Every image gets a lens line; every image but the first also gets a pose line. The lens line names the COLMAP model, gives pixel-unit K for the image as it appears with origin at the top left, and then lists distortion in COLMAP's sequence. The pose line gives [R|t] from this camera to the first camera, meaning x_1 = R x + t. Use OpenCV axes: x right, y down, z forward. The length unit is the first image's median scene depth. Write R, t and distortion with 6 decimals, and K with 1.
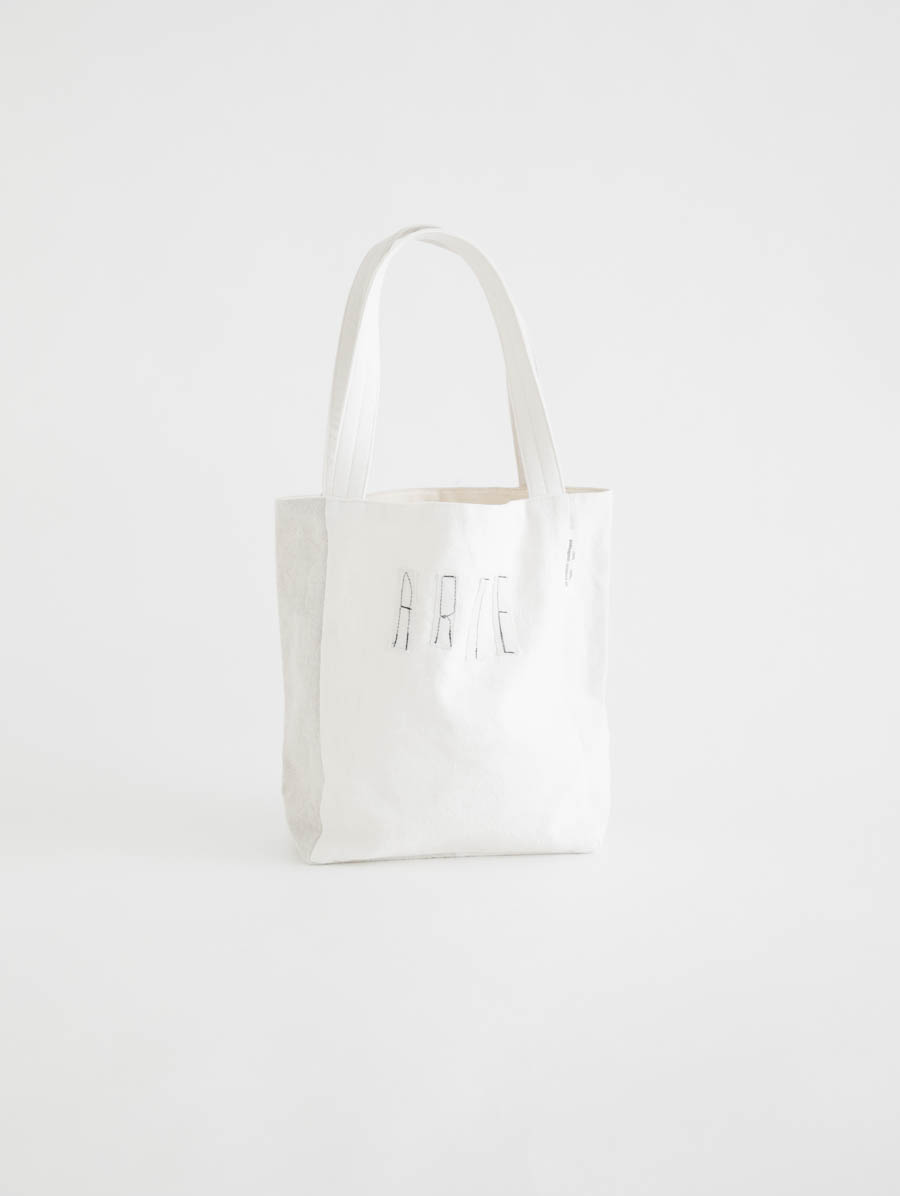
lens RADIAL K [[1750.1, 0, 450.0], [0, 1750.1, 598.0], [0, 0, 1]] dist [0.012350, -0.000093]
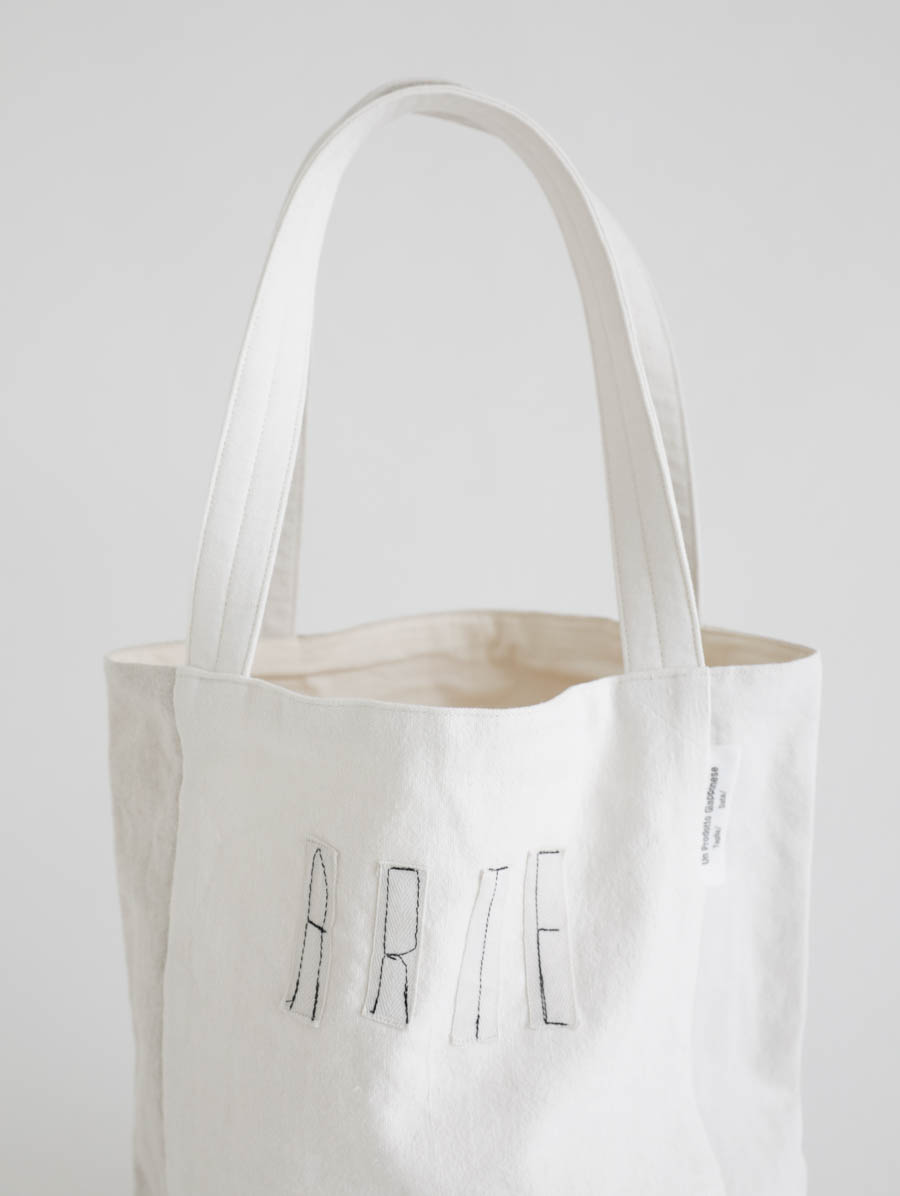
lens RADIAL K [[1750.1, 0, 450.0], [0, 1750.1, 598.0], [0, 0, 1]] dist [0.012350, -0.000093]
pose [[0.973507, 0.032817, -0.226290, 0.104909], [-0.023572, 0.998778, 0.043438, -0.096625], [0.227439, -0.036953, 0.973091, 0.551627]]
